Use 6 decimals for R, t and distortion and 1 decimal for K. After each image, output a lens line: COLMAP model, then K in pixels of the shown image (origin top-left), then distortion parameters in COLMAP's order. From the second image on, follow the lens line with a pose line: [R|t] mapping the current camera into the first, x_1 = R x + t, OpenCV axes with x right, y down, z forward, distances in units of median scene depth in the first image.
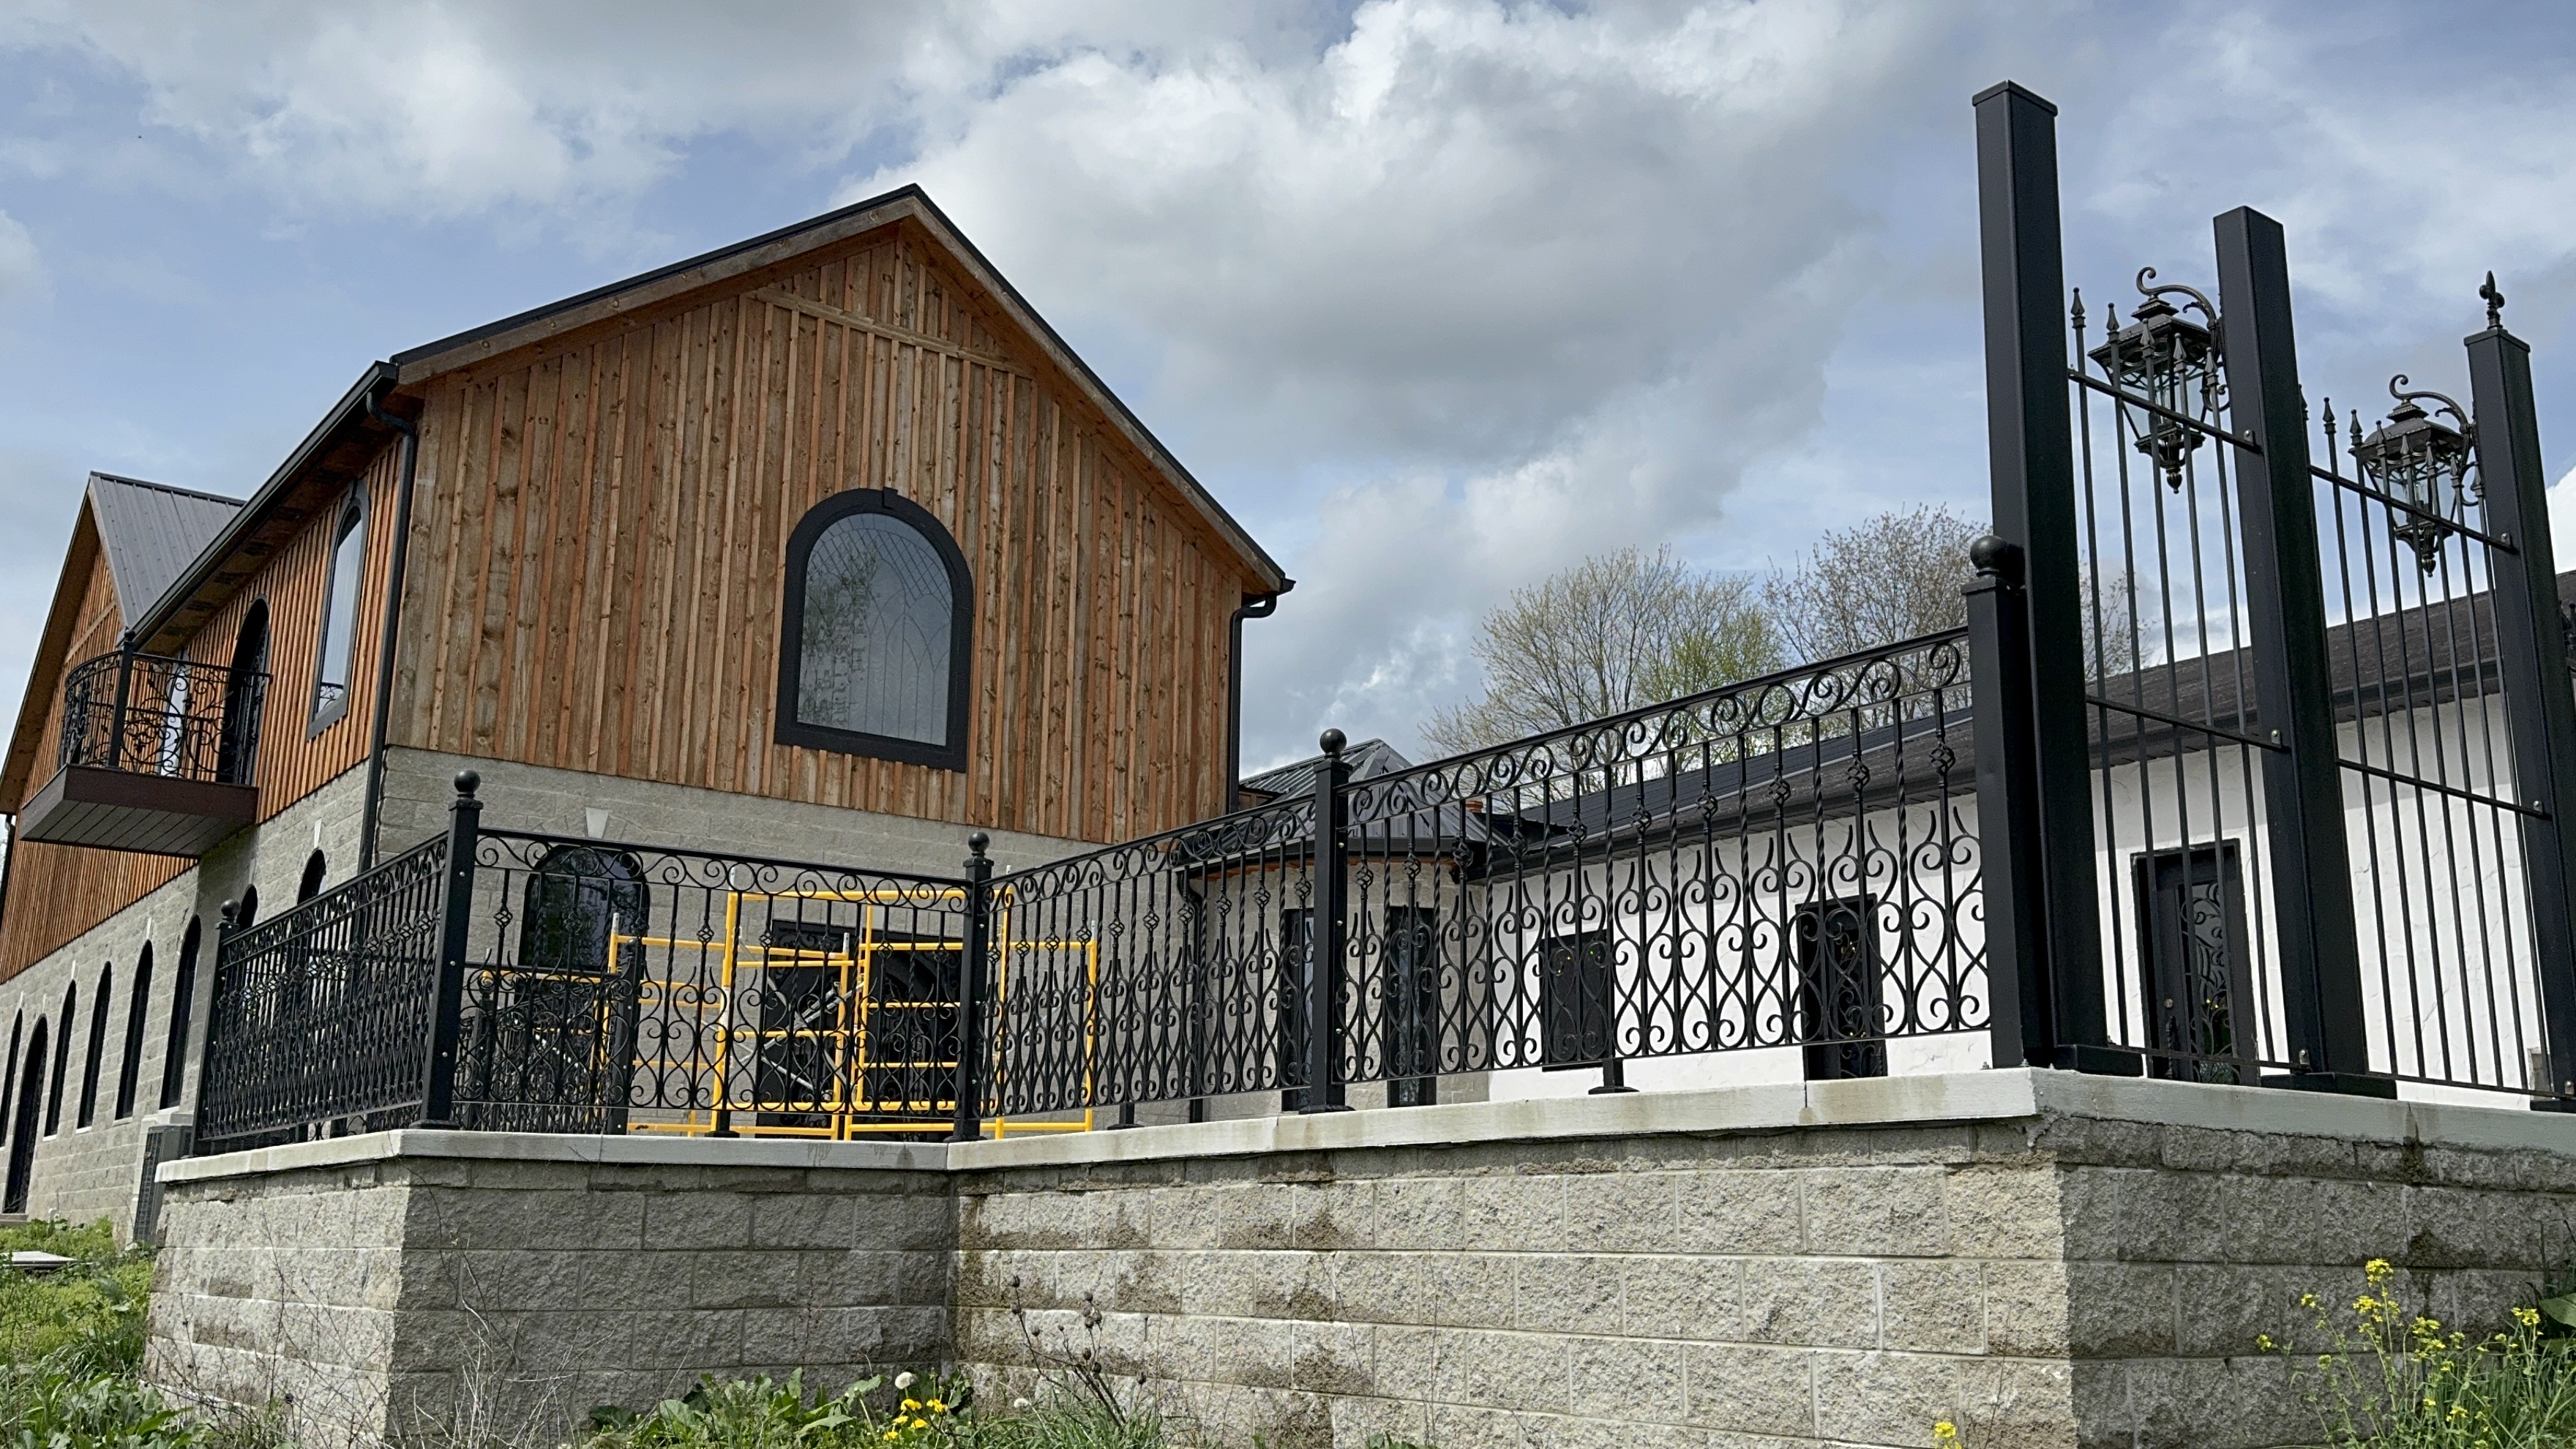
lens RADIAL K [[2170.2, 0, 1307.1], [0, 2170.2, 752.8], [0, 0, 1]] dist [0.156003, -0.295563]
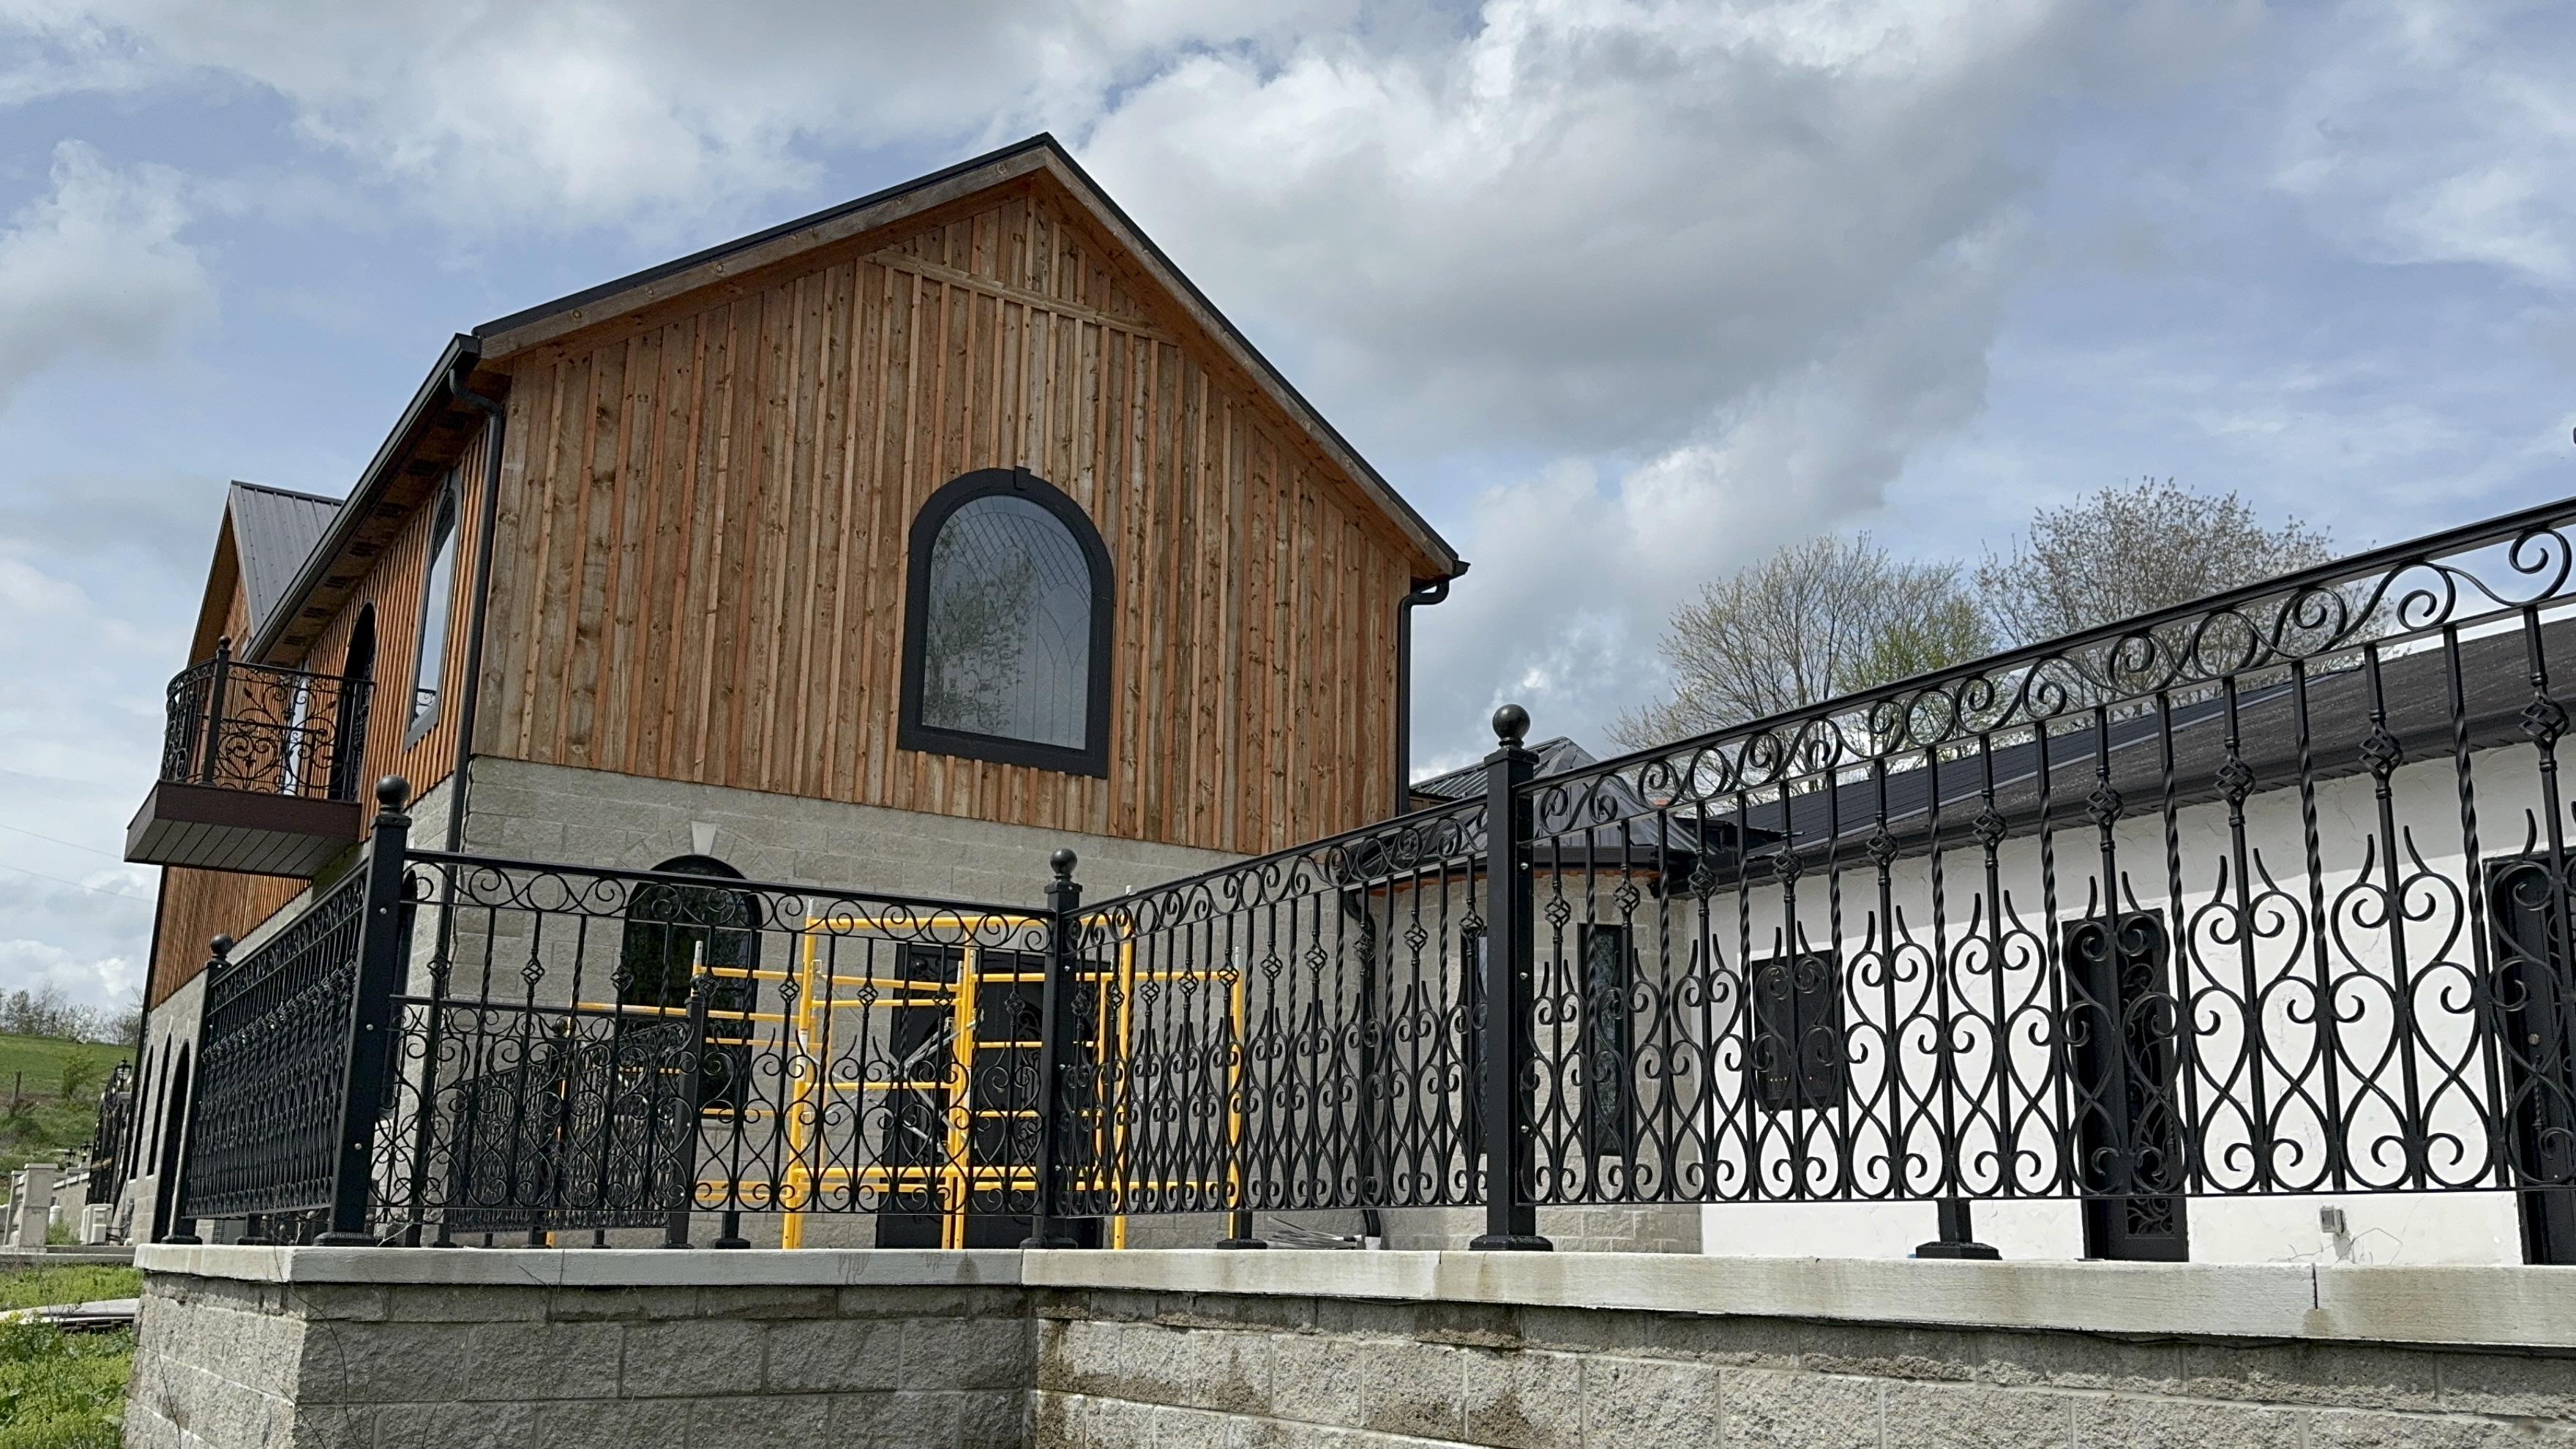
lens RADIAL K [[2170.2, 0, 1307.1], [0, 2170.2, 752.8], [0, 0, 1]] dist [0.156003, -0.295563]
pose [[0.996467, -0.012266, -0.083079, 0.001772], [0.012001, 0.999921, -0.003679, 0.002905], [0.083118, 0.002669, 0.996536, 0.116123]]
